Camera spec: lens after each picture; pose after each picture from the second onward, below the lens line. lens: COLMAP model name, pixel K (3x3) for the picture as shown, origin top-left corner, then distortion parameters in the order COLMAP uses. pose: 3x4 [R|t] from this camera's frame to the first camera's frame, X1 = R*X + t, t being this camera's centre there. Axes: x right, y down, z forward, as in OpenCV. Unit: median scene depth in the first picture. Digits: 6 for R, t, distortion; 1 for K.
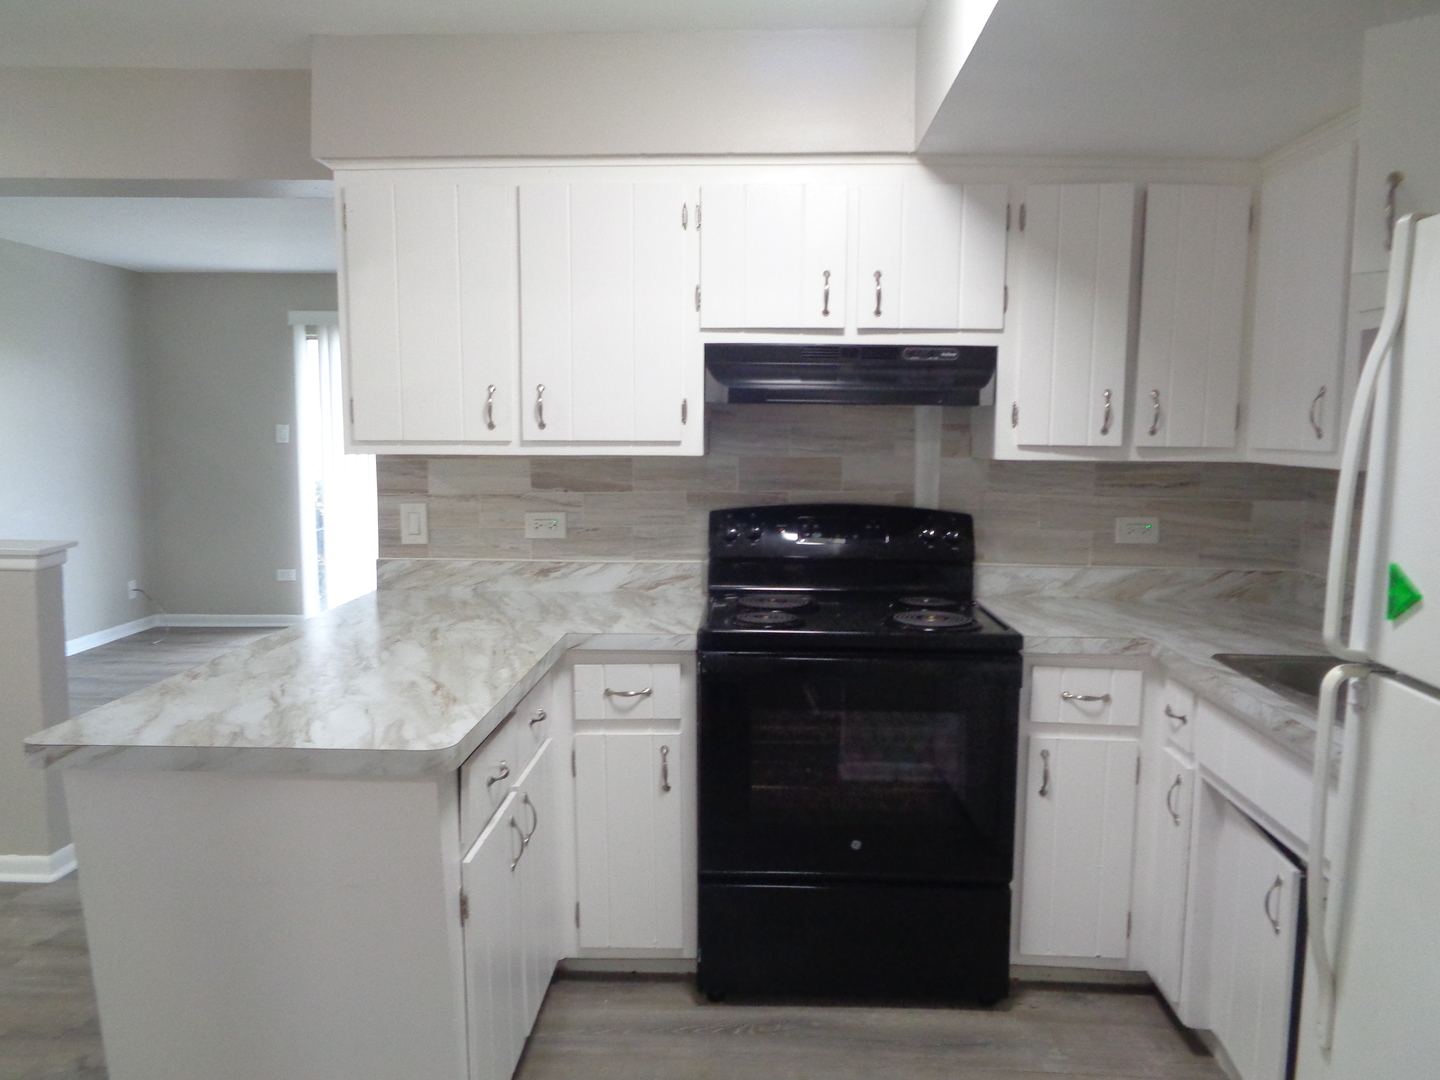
lens RADIAL K [[1079.5, 0, 720.9], [0, 1079.5, 544.4], [0, 0, 1]] dist [-0.005824, -0.000277]
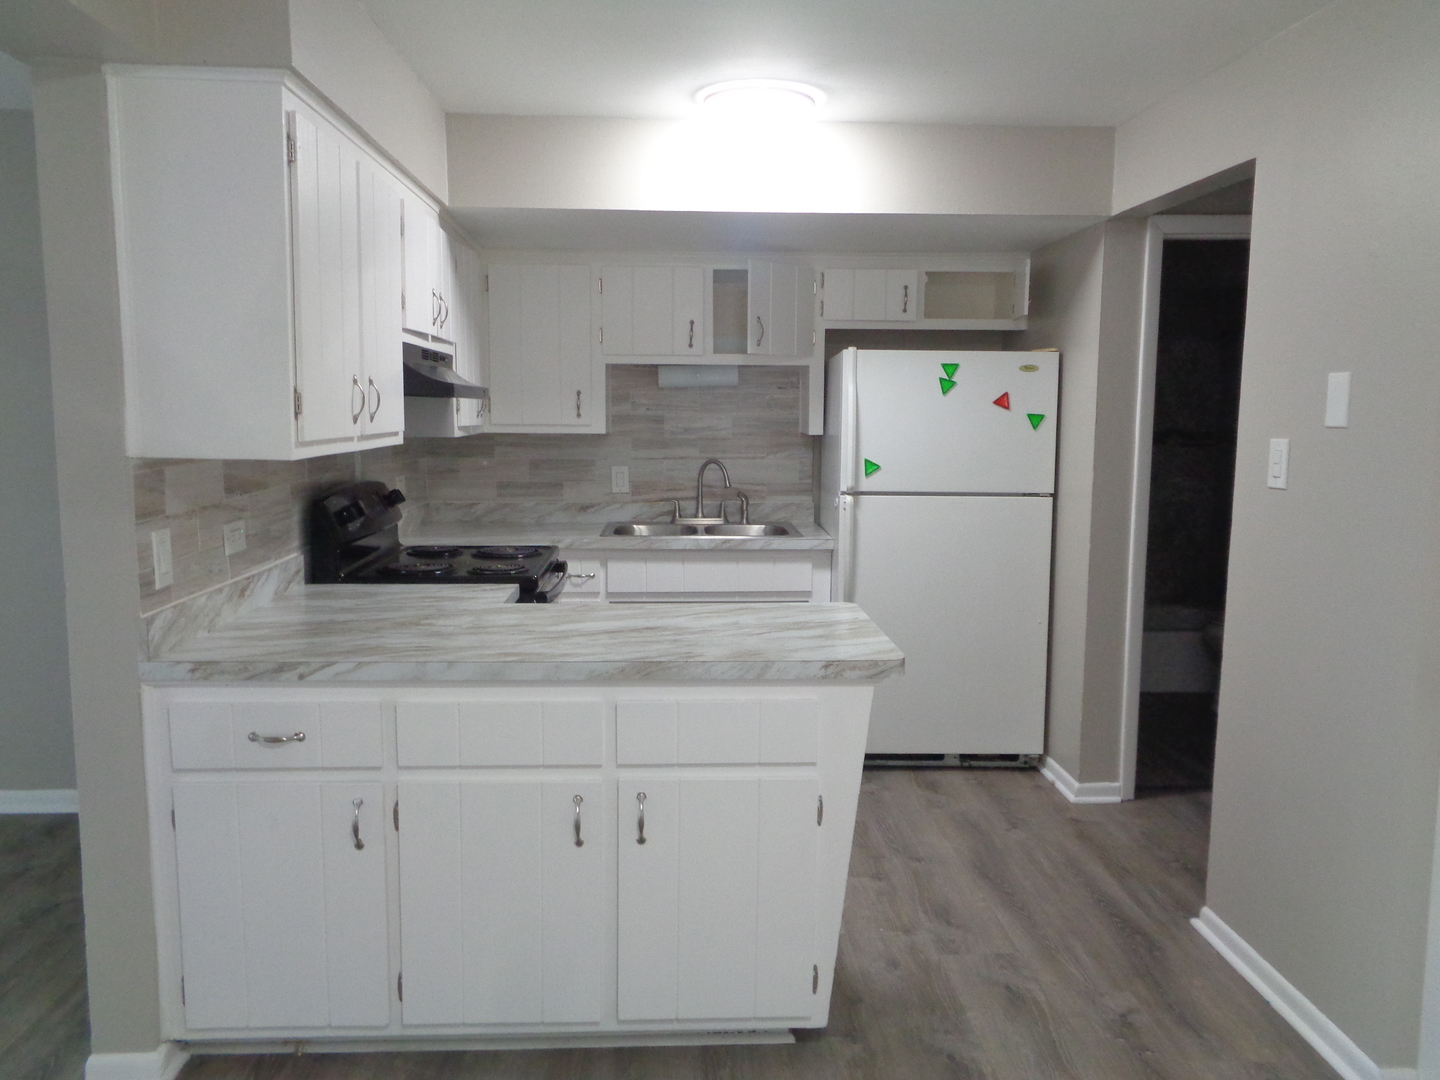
lens RADIAL K [[1079.5, 0, 719.6], [0, 1079.5, 538.0], [0, 0, 1]] dist [-0.005824, -0.000277]
pose [[-0.086932, -0.124978, 0.988344, -1.171975], [0.104246, 0.985512, 0.133789, -0.102889], [-0.990745, 0.114661, -0.072644, 0.785859]]
